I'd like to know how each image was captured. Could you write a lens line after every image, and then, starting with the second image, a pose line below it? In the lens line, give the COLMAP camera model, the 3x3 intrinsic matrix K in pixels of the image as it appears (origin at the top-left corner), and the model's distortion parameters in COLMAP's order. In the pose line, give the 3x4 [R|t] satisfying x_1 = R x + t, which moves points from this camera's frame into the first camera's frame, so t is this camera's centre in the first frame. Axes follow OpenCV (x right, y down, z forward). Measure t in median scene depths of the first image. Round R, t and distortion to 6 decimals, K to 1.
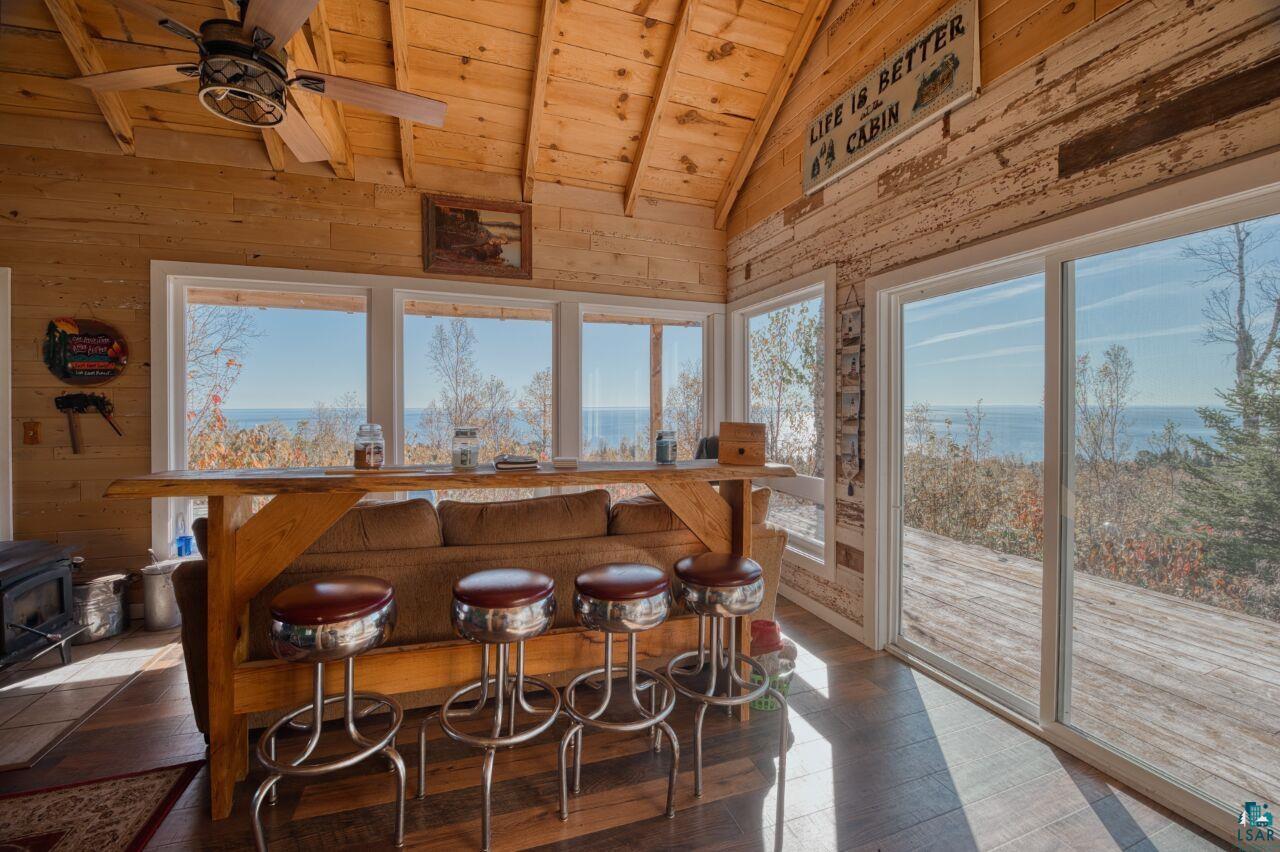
lens RADIAL K [[513.6, 0, 647.1], [0, 513.6, 421.4], [0, 0, 1]] dist [-0.028334, -0.001263]
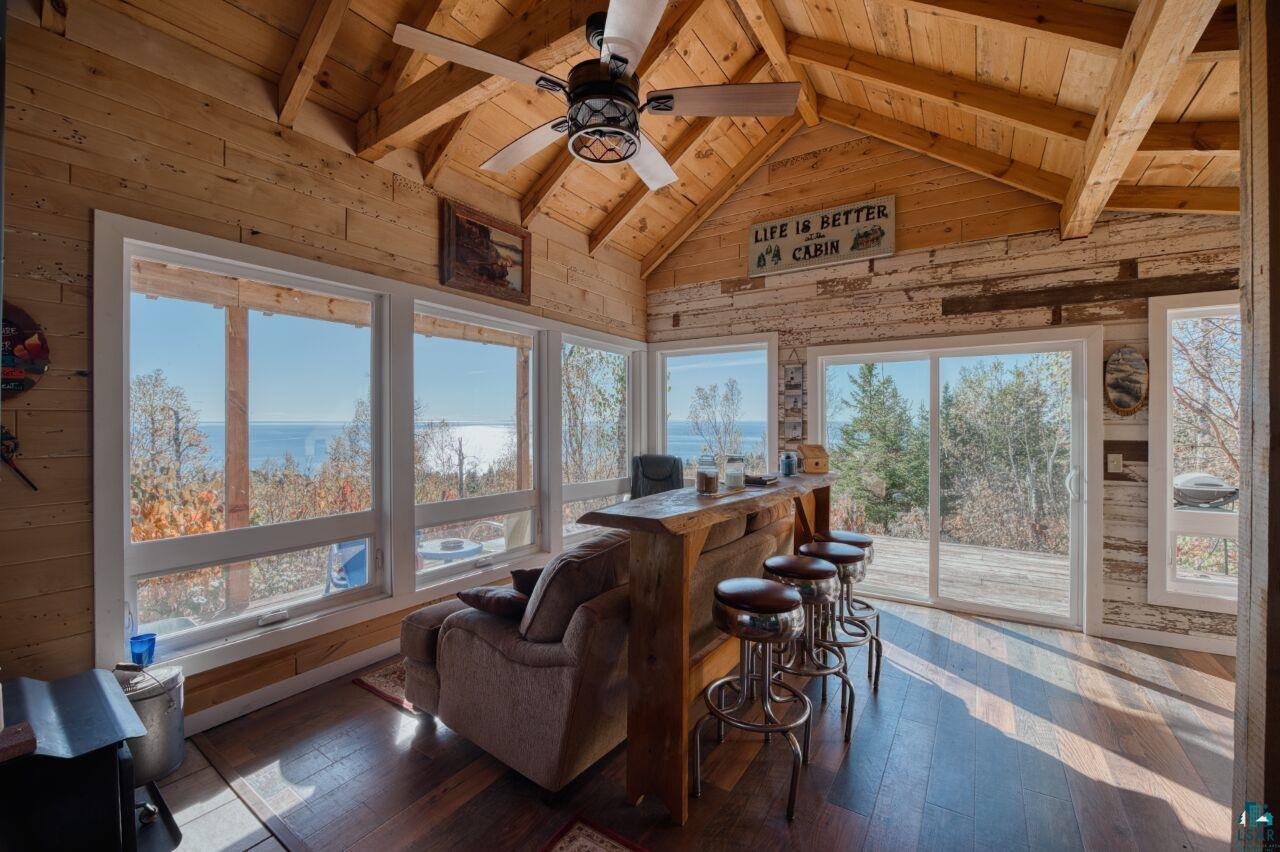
lens RADIAL K [[513.6, 0, 633.9], [0, 513.6, 432.6], [0, 0, 1]] dist [-0.028334, -0.001263]
pose [[0.799806, -0.012095, 0.600136, -0.888413], [0.015419, 0.999881, -0.000398, -0.031133], [-0.600060, 0.009572, 0.799898, 0.094052]]
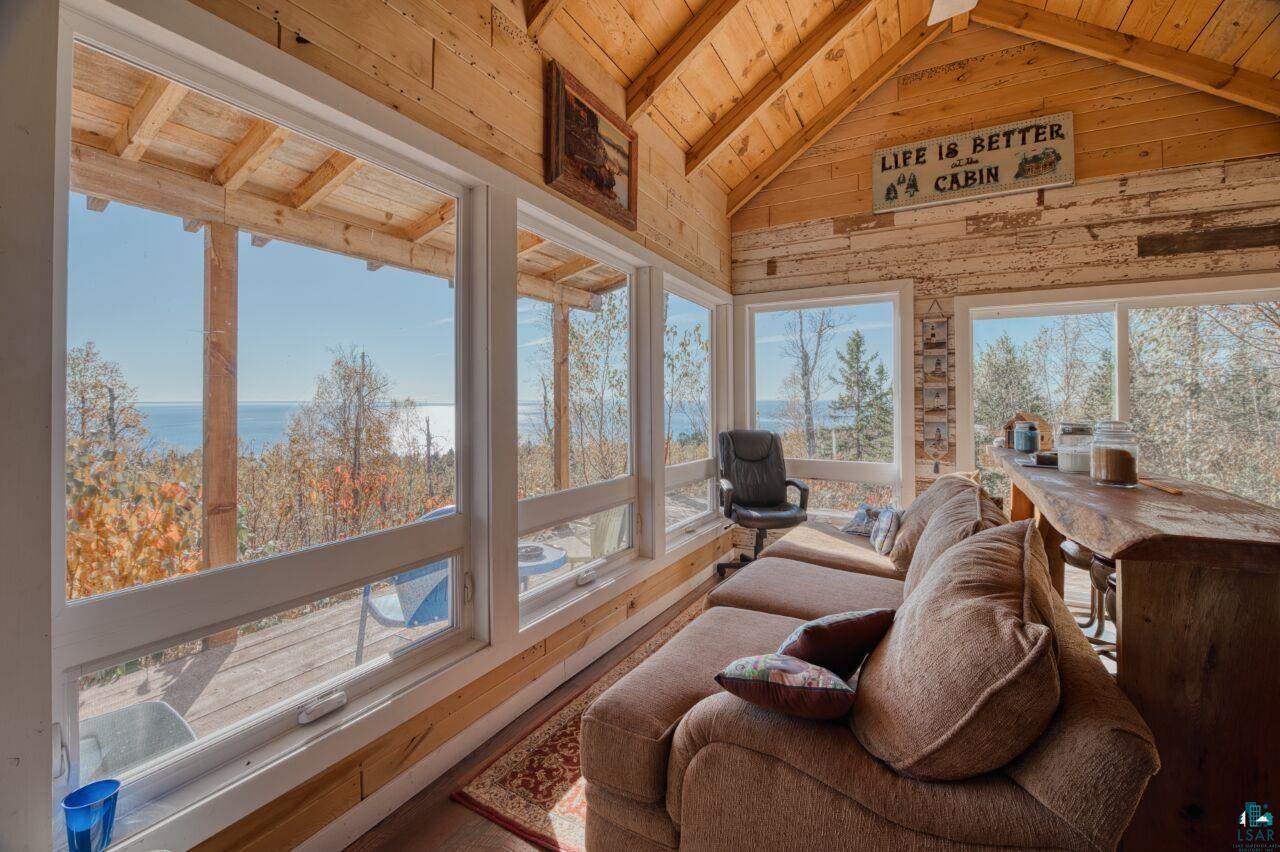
lens RADIAL K [[513.6, 0, 631.8], [0, 513.6, 407.2], [0, 0, 1]] dist [-0.028334, -0.001263]
pose [[0.754931, -0.008200, 0.655753, -0.964075], [0.018038, 0.999803, -0.008263, -0.013716], [-0.655556, 0.018066, 0.754931, 0.580108]]
